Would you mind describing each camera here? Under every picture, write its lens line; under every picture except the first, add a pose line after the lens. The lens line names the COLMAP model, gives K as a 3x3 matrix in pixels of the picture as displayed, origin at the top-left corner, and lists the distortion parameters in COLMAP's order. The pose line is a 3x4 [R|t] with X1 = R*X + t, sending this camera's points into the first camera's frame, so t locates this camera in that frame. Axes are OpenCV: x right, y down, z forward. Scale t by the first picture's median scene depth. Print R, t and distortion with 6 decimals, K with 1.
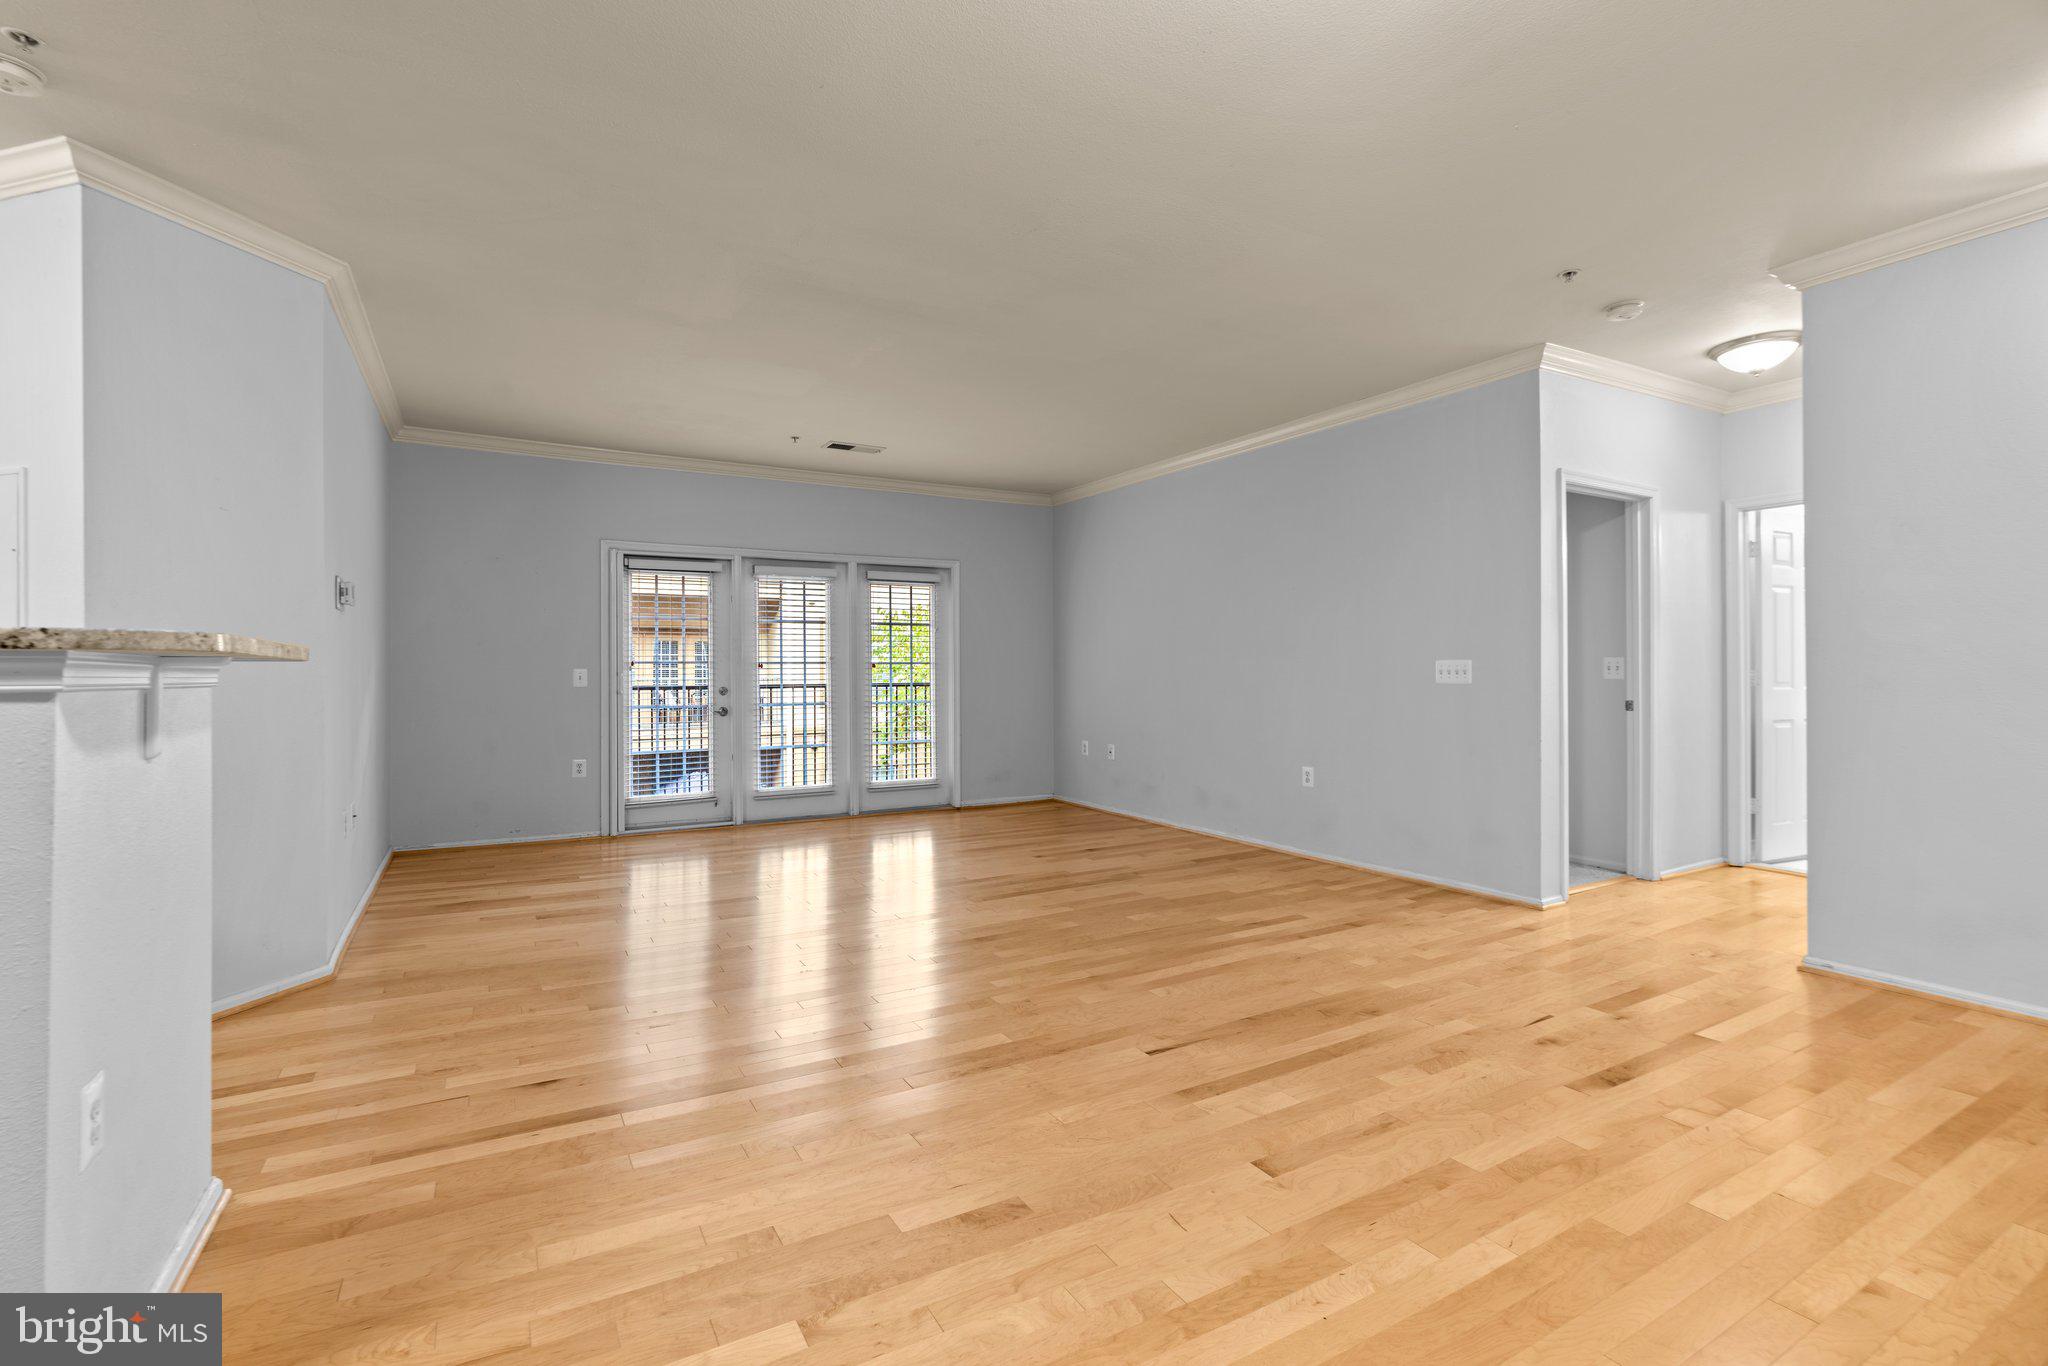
lens RADIAL K [[896.3, 0, 1024.0], [0, 896.3, 683.0], [0, 0, 1]] dist [-0.009793, 0.000844]
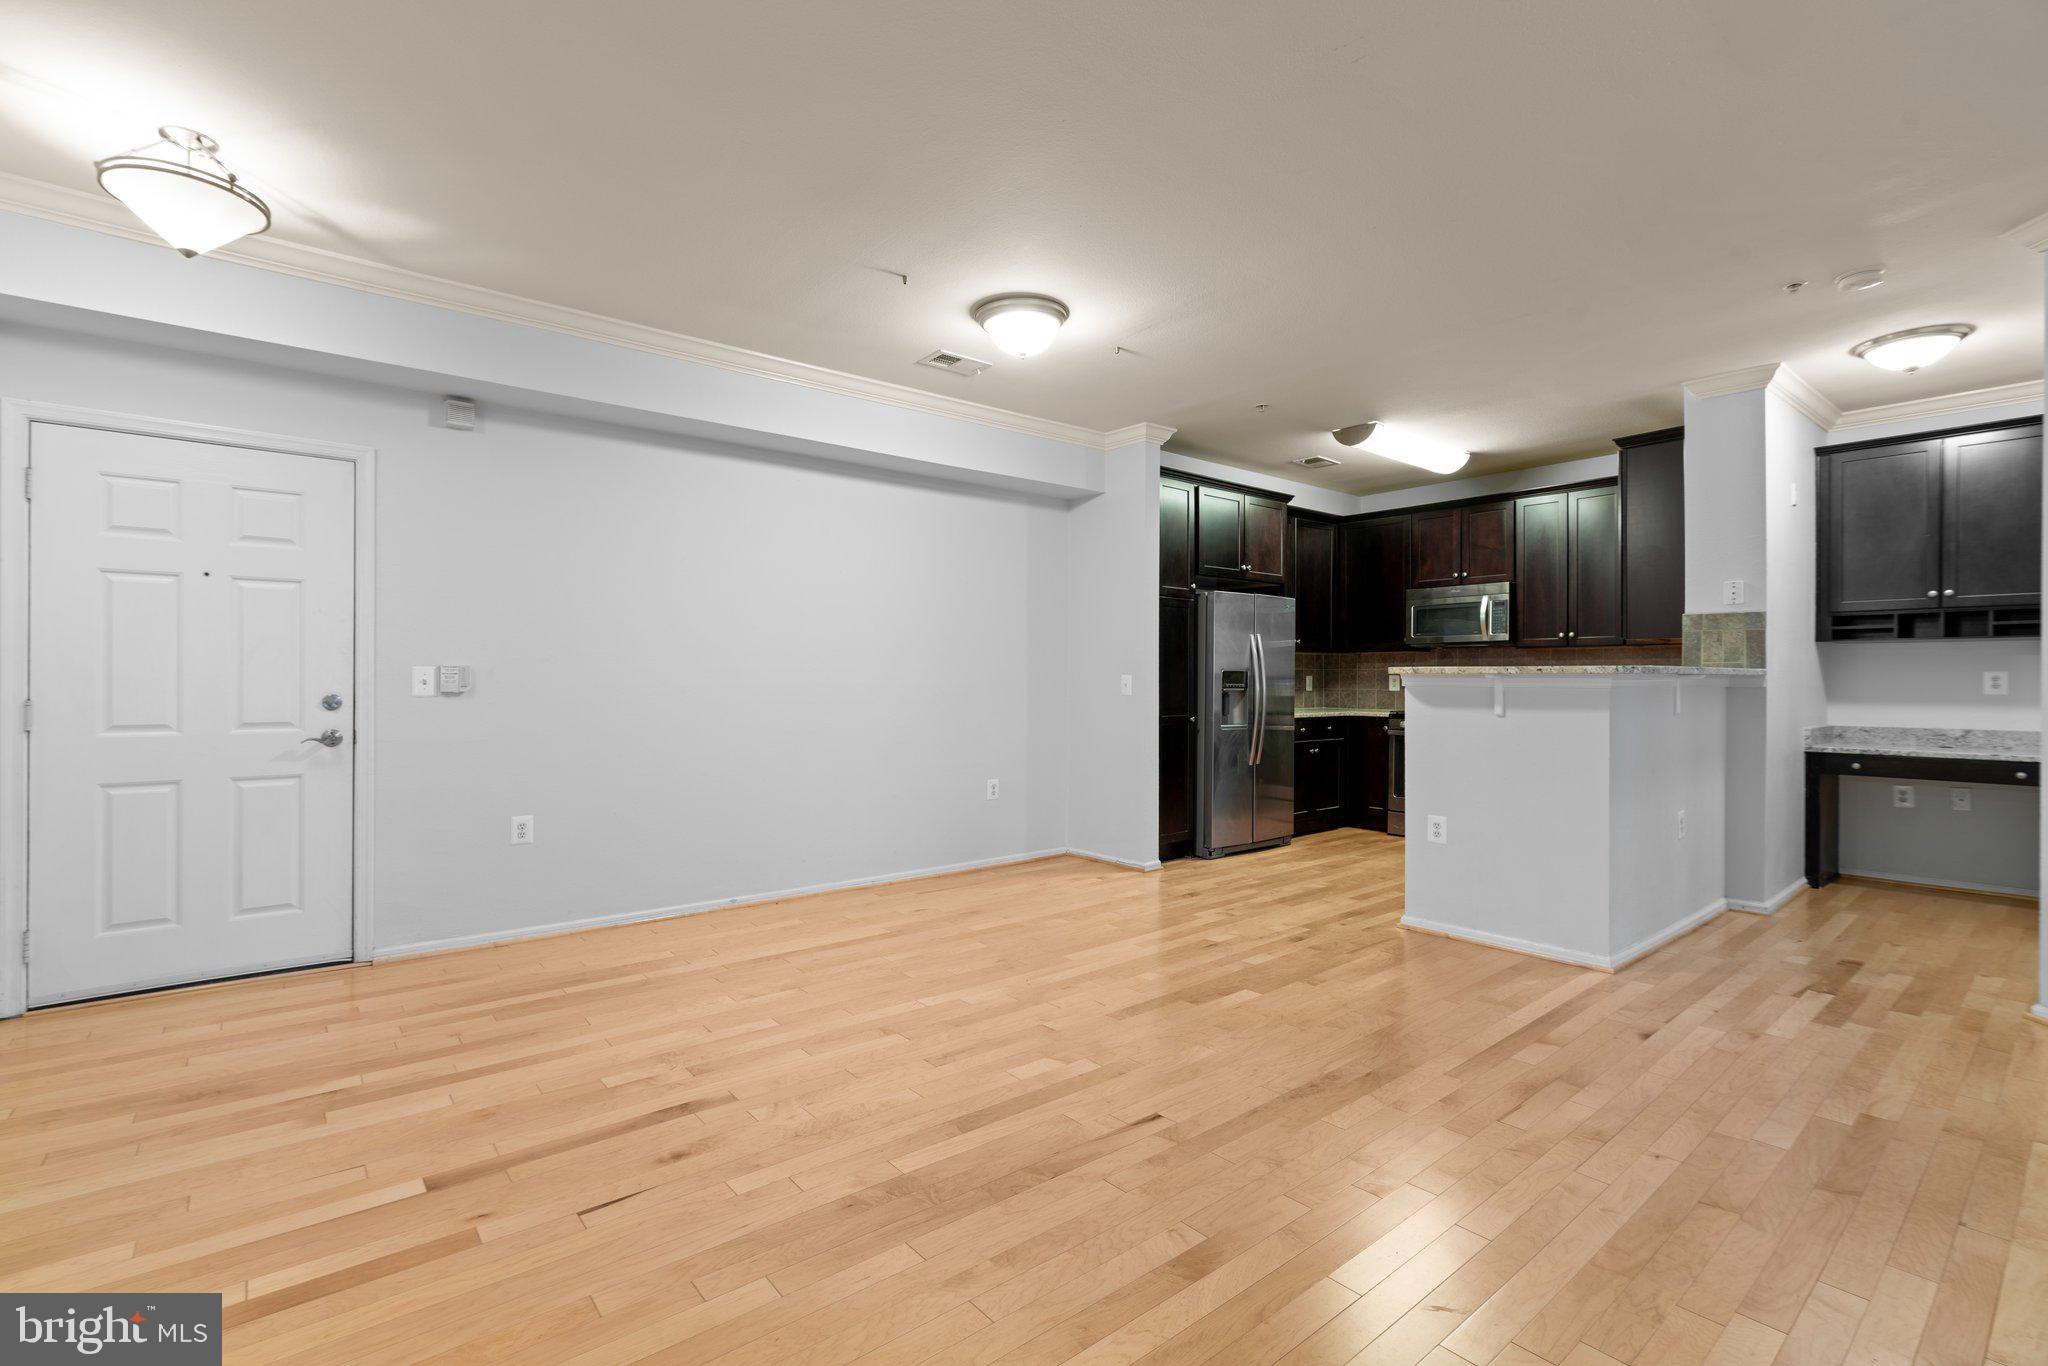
lens RADIAL K [[860.6, 0, 990.4], [0, 860.6, 682.0], [0, 0, 1]] dist [0.000107, 0.000181]
pose [[-0.992302, -0.001508, -0.123836, 0.259563], [-0.002848, 0.999939, 0.010641, -0.014278], [0.123812, 0.010911, -0.992246, 1.148927]]
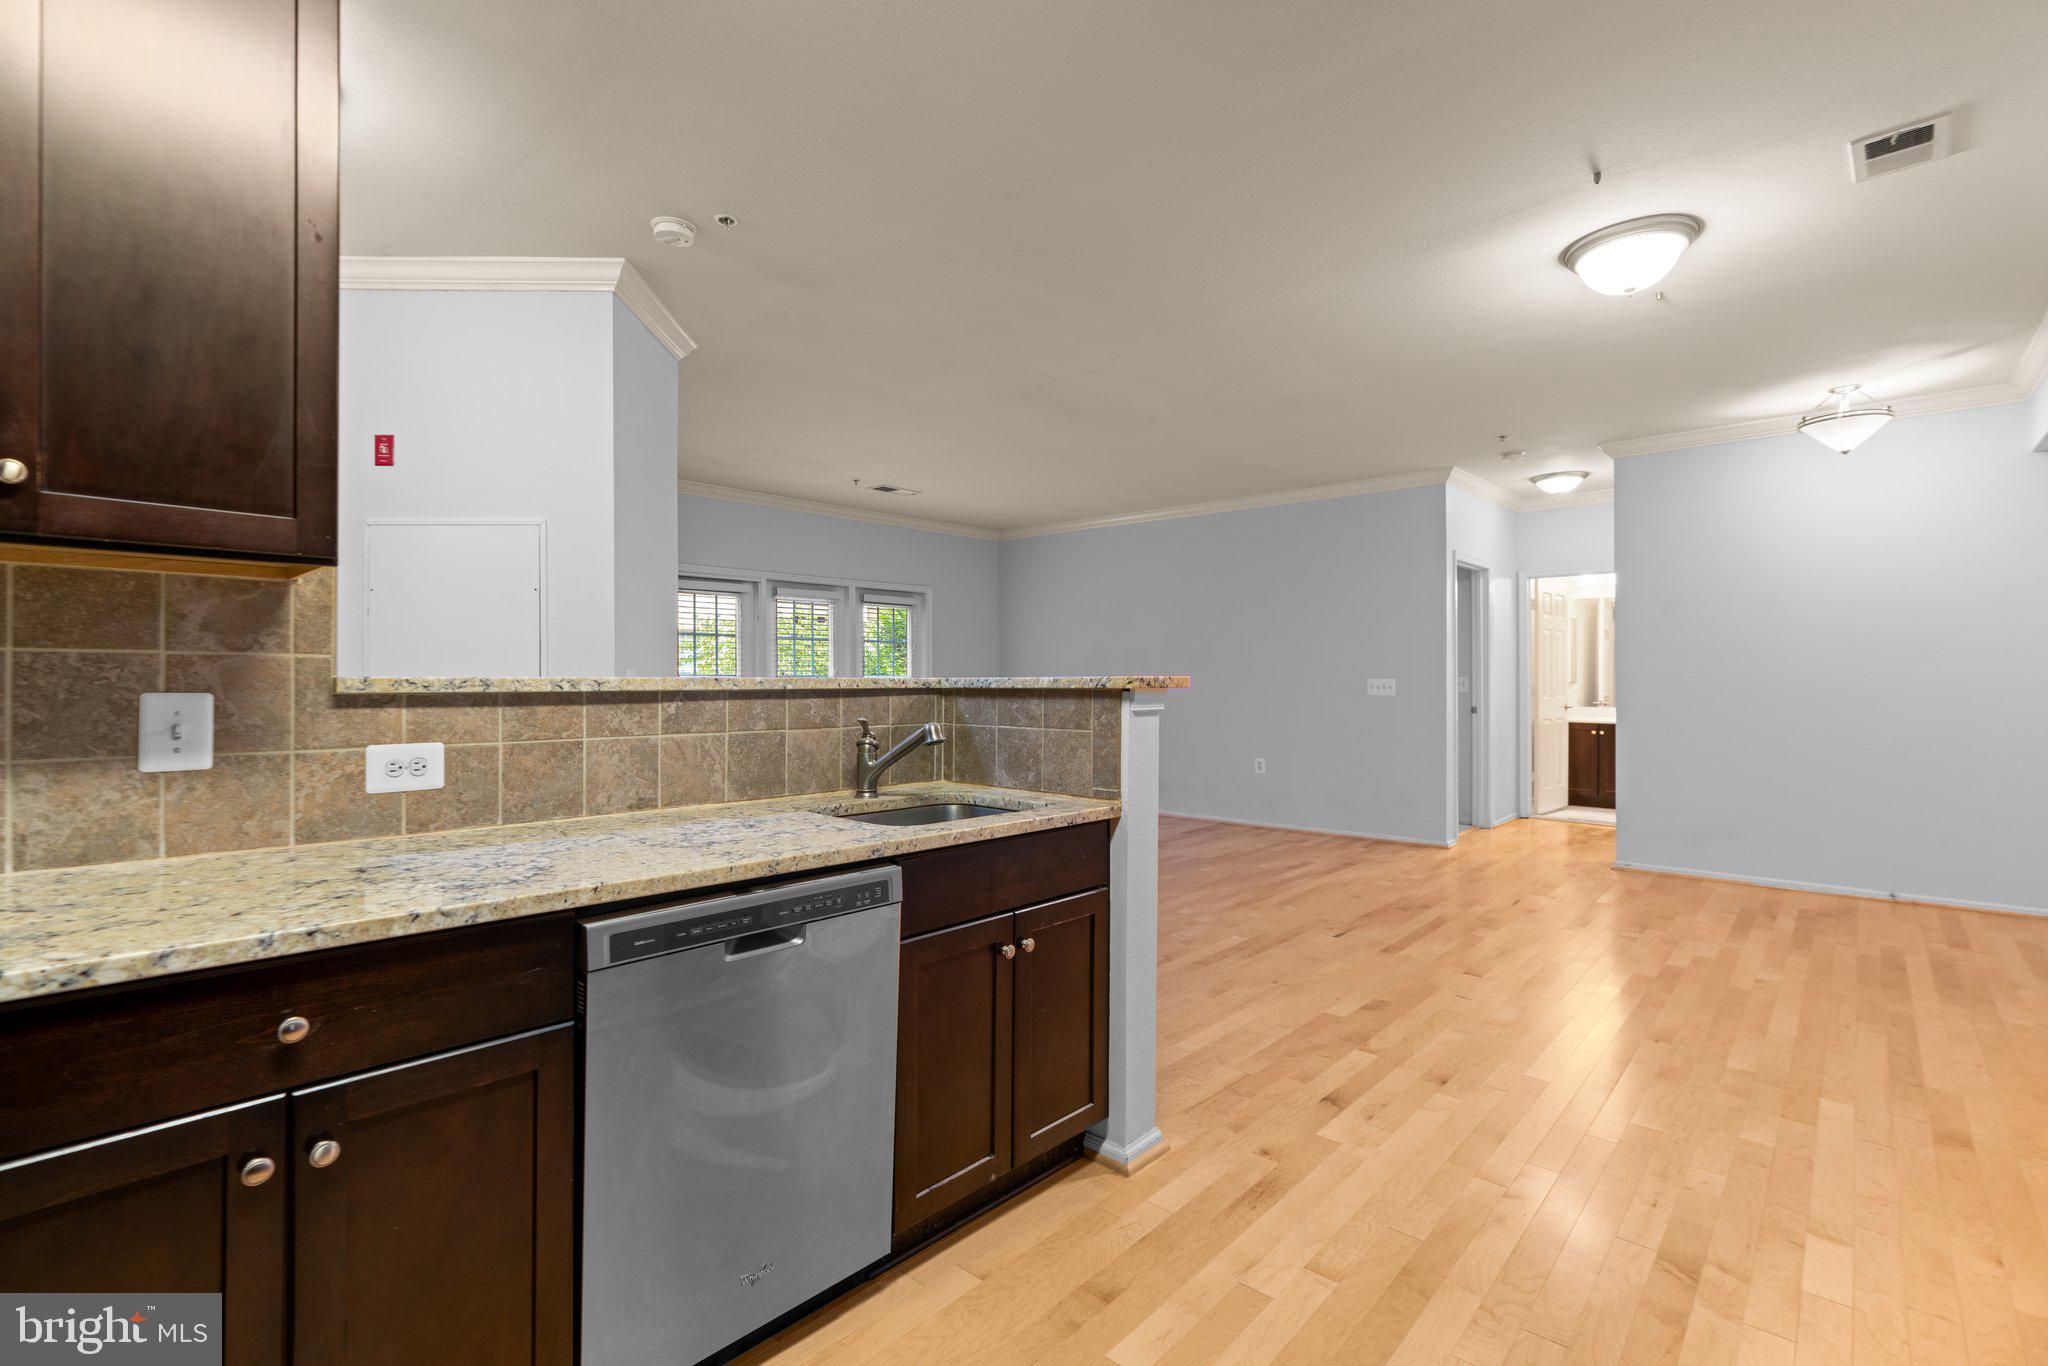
lens RADIAL K [[896.3, 0, 1024.0], [0, 896.3, 683.0], [0, 0, 1]] dist [-0.009793, 0.000844]
pose [[0.953091, 0.001237, 0.302681, -0.534480], [0.002051, 0.999942, -0.010542, -0.005468], [-0.302676, 0.010668, 0.953034, -0.199049]]
